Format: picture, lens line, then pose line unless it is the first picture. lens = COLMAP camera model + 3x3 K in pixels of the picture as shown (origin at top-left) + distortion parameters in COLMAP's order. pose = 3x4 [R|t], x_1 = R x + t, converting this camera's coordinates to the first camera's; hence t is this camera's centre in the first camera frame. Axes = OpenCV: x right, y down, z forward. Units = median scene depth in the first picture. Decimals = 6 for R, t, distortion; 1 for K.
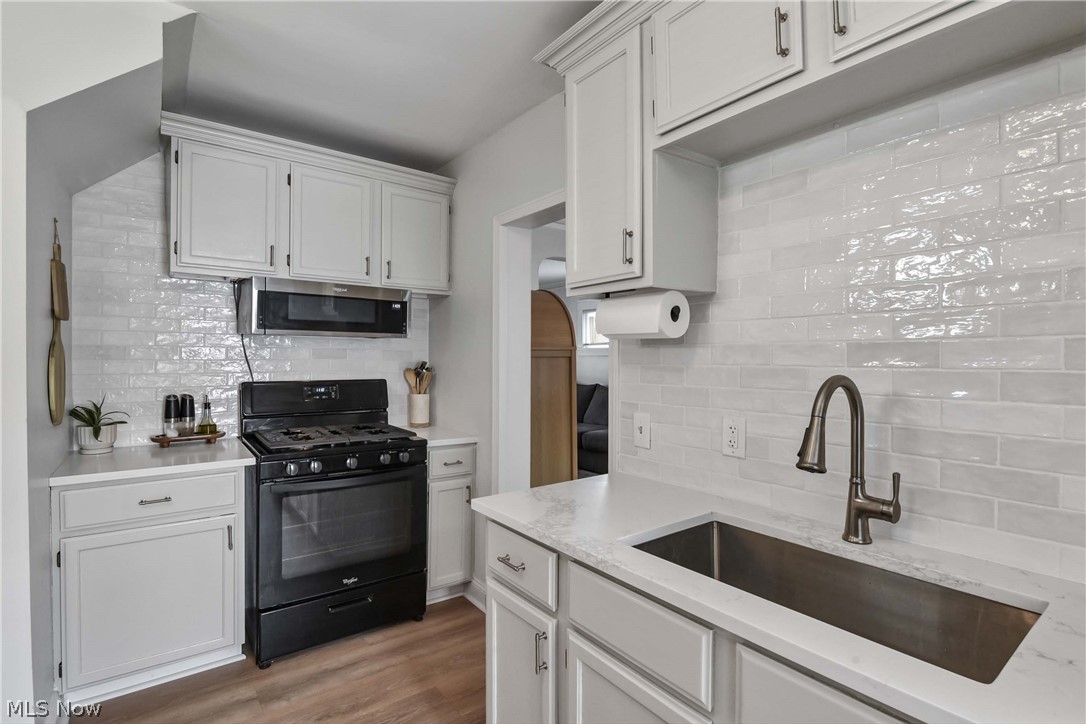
lens RADIAL K [[528.3, 0, 543.9], [0, 528.3, 359.5], [0, 0, 1]] dist [0.002894, -0.004442]
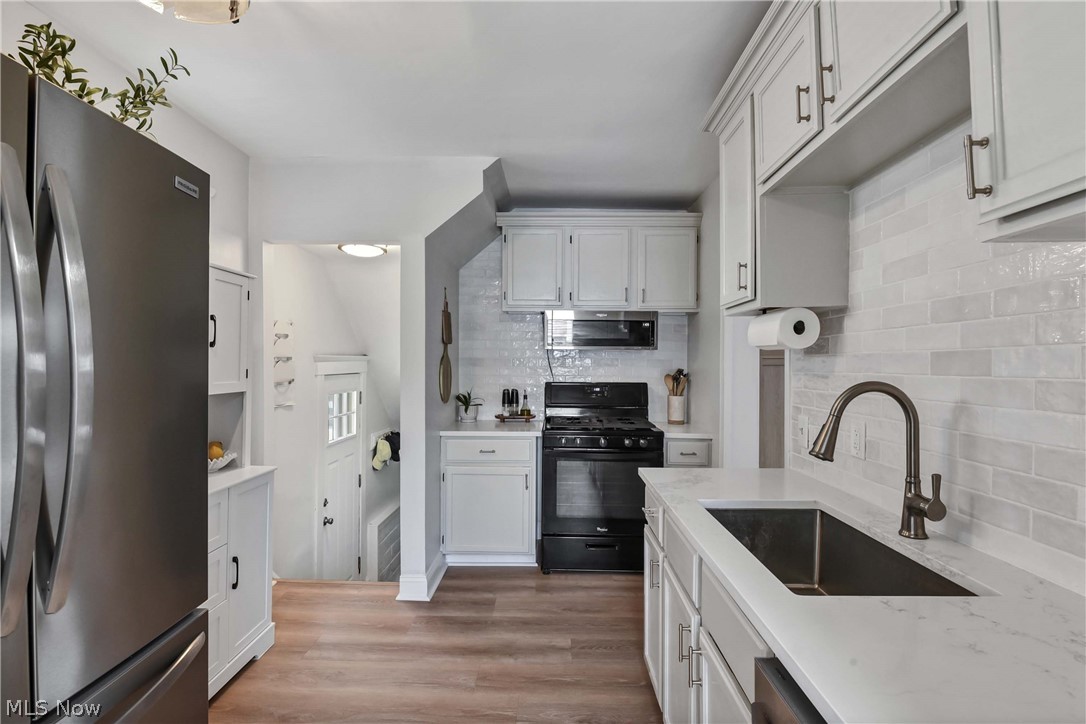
lens RADIAL K [[528.3, 0, 549.3], [0, 528.3, 363.4], [0, 0, 1]] dist [0.002894, -0.004442]
pose [[0.793422, -0.000347, -0.608672, 0.408246], [-0.004532, 0.999969, -0.006478, 0.000646], [0.608655, 0.007898, 0.793396, -0.189488]]
